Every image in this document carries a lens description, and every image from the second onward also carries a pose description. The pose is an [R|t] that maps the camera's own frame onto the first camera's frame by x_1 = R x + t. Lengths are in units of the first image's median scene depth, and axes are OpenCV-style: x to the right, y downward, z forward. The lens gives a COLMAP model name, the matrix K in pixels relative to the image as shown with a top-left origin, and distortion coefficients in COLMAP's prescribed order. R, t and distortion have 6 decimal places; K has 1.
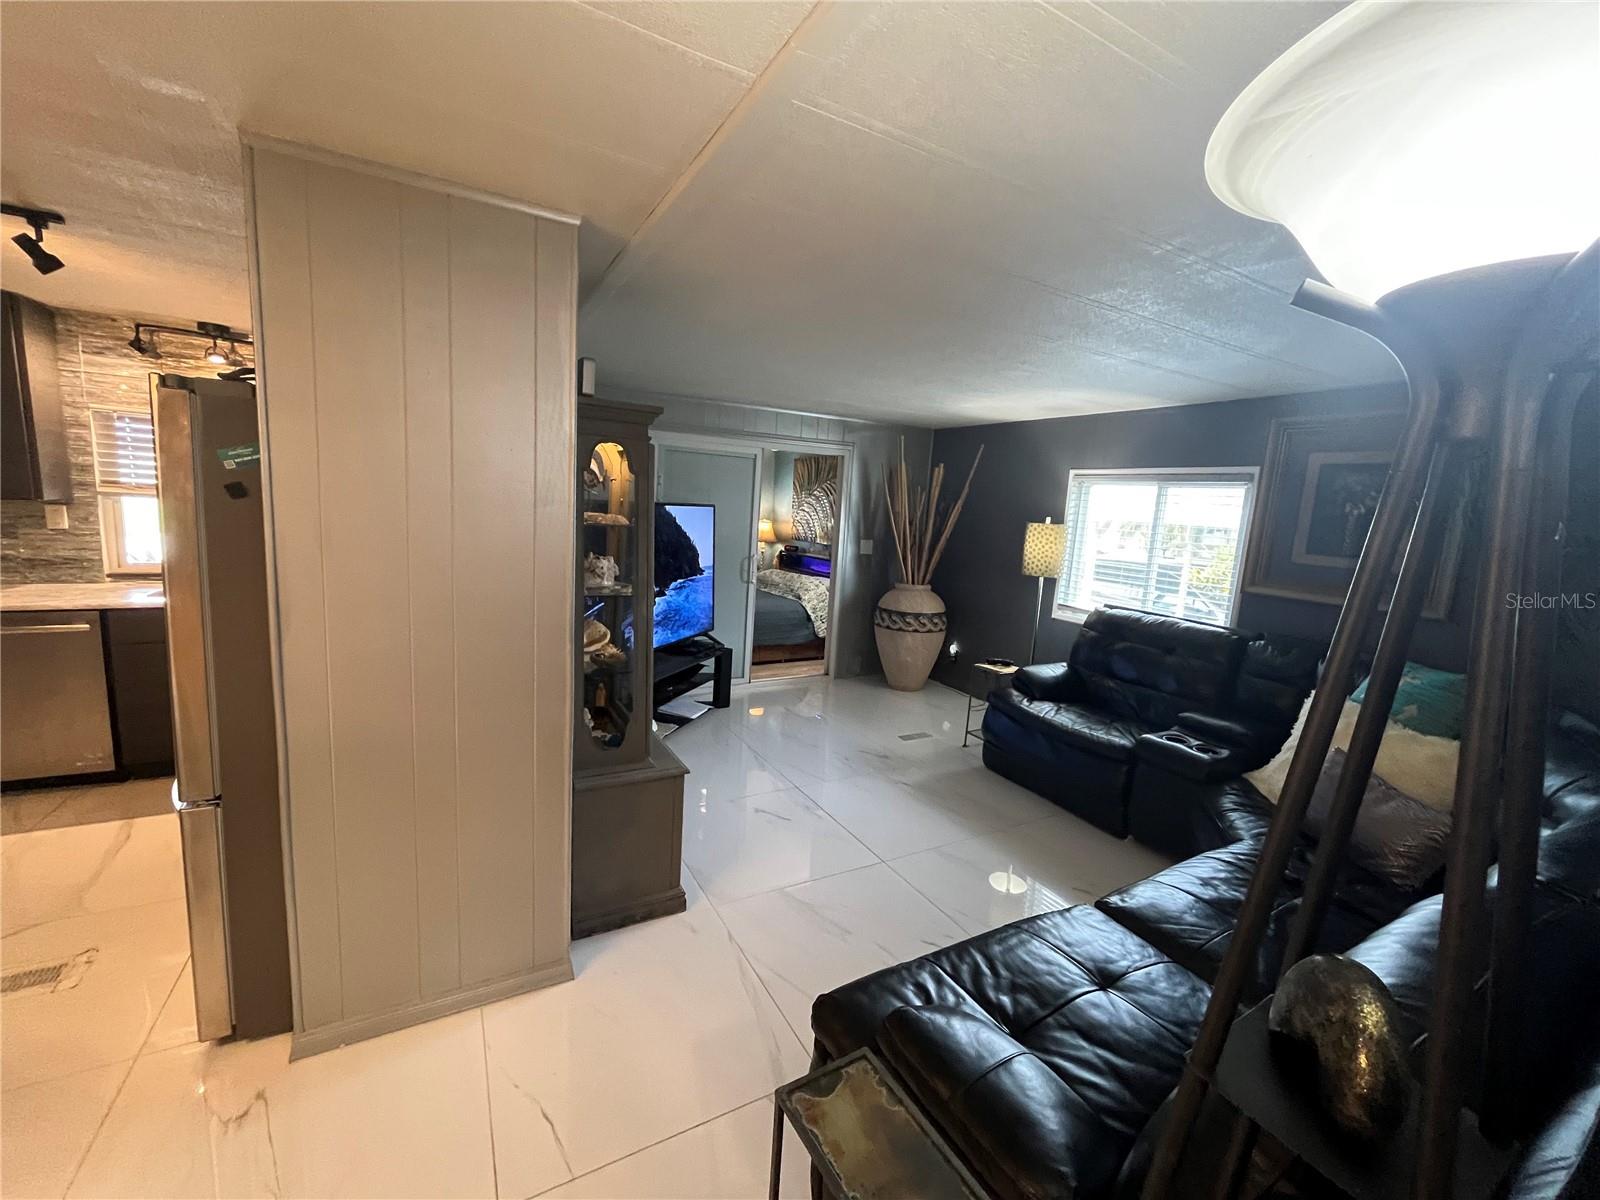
lens RADIAL K [[646.2, 0, 798.3], [0, 646.2, 600.1], [0, 0, 1]] dist [-0.002050, -0.000432]
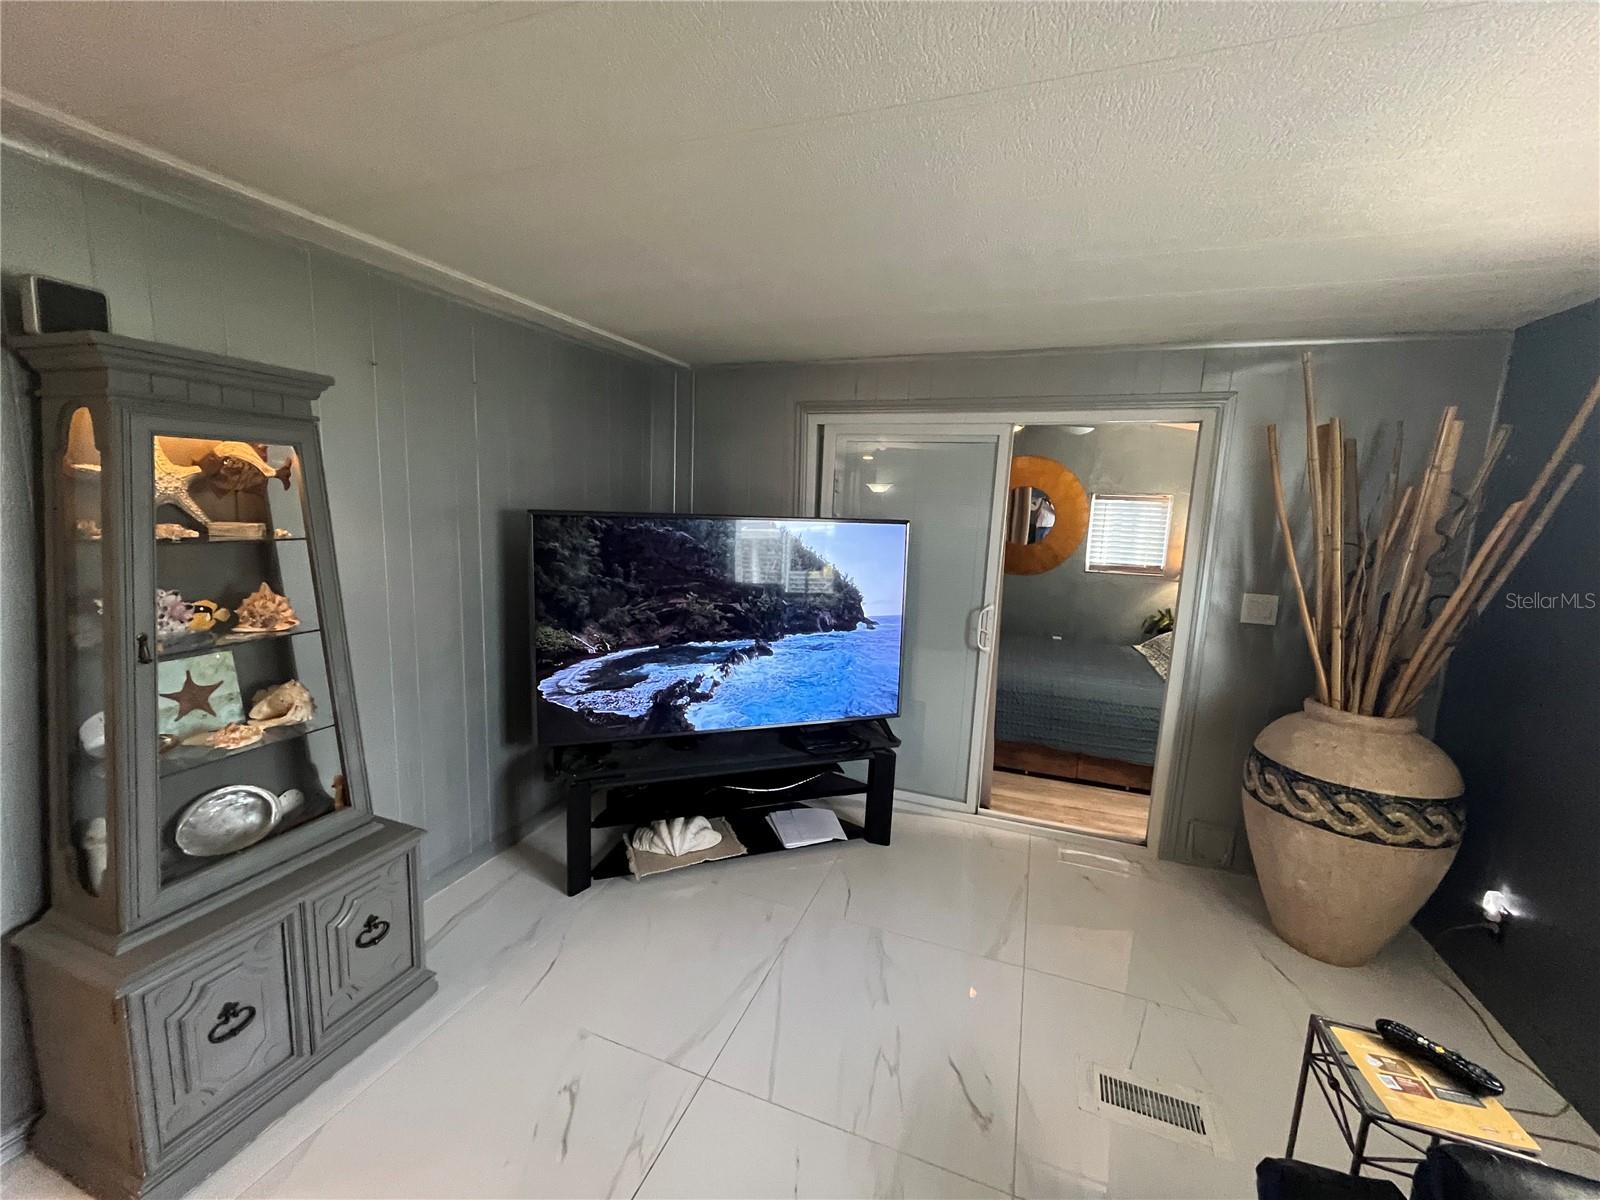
lens RADIAL K [[646.2, 0, 790.3], [0, 646.2, 596.8], [0, 0, 1]] dist [-0.002050, -0.000432]
pose [[0.652570, 0.083043, -0.753164, 0.308028], [-0.116991, 0.993100, 0.008133, -0.071771], [0.748643, 0.082806, 0.657782, 0.556625]]
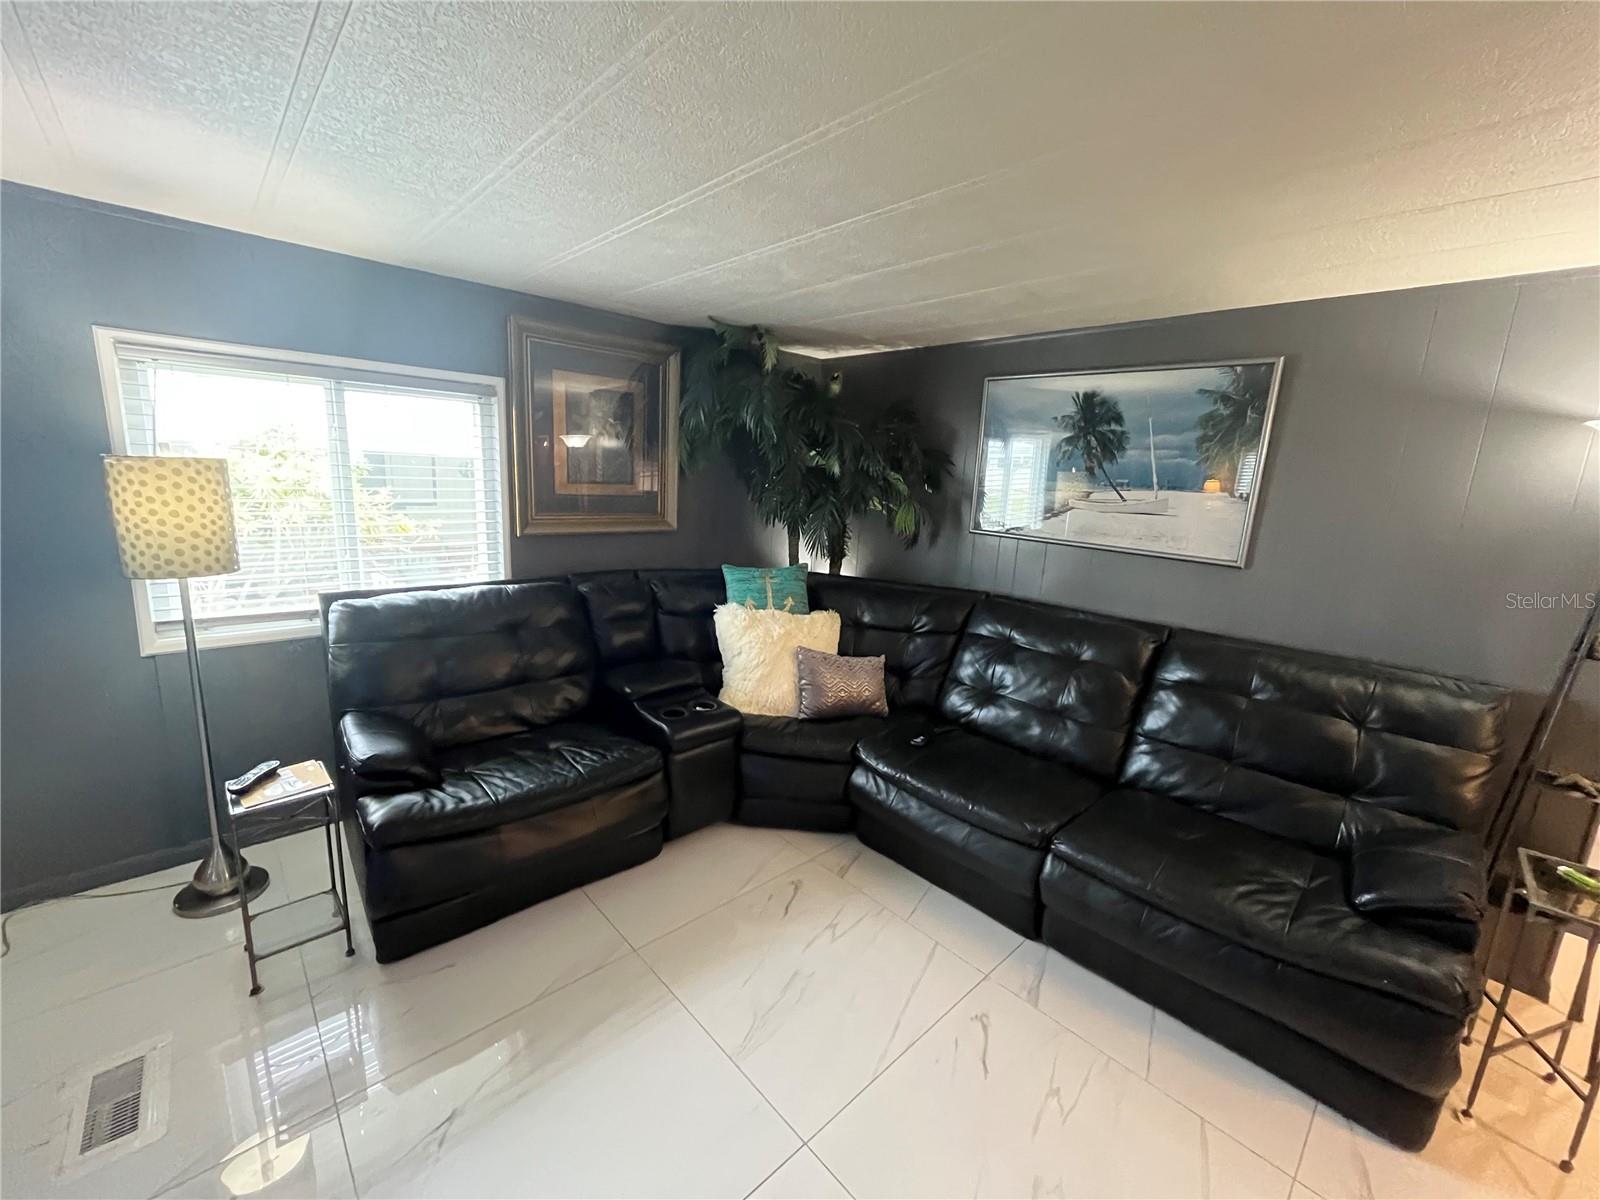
lens RADIAL K [[646.2, 0, 788.0], [0, 646.2, 592.9], [0, 0, 1]] dist [-0.002050, -0.000432]
pose [[-0.226236, -0.248089, 0.941950, -0.161089], [0.085903, 0.958173, 0.272994, -0.115362], [-0.970277, 0.142677, -0.195462, 0.695841]]
